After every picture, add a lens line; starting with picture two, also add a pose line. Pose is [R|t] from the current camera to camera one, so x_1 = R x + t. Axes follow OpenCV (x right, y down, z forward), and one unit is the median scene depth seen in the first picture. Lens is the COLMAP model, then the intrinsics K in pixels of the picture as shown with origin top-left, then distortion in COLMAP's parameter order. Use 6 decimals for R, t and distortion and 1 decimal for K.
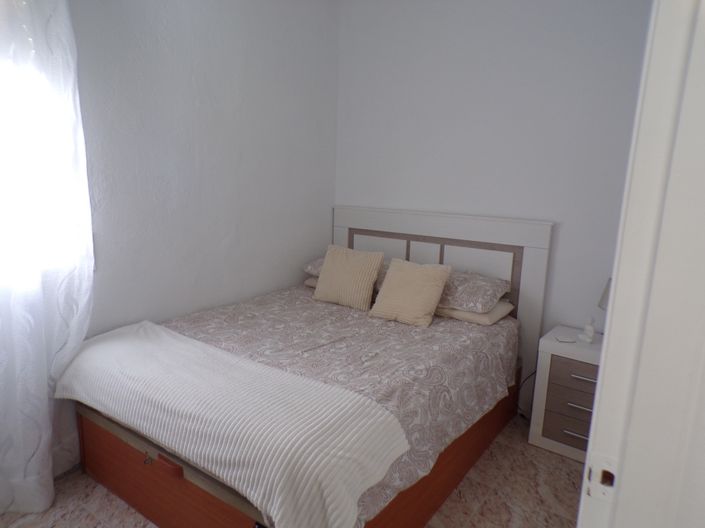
lens RADIAL K [[473.8, 0, 354.0], [0, 473.8, 264.7], [0, 0, 1]] dist [-0.000659, 0.015516]
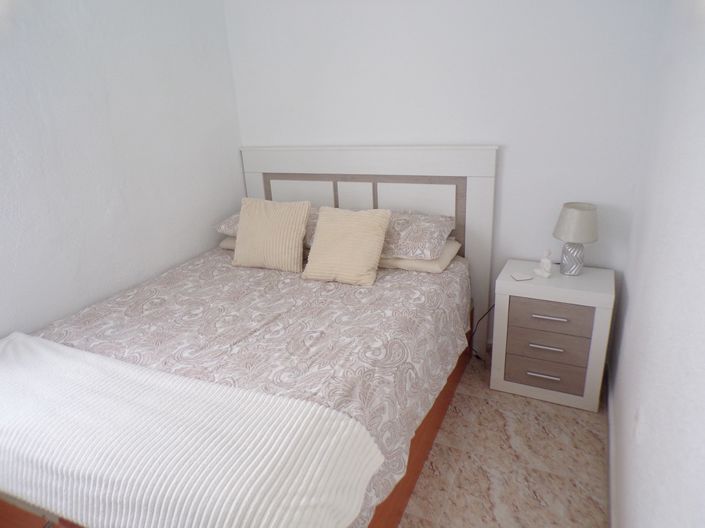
lens RADIAL K [[473.8, 0, 352.3], [0, 473.8, 262.2], [0, 0, 1]] dist [-0.000659, 0.015516]
pose [[0.978394, -0.139838, 0.152286, -0.008514], [0.115257, 0.980403, 0.159769, -0.055042], [-0.171643, -0.138765, 0.975337, 0.177192]]
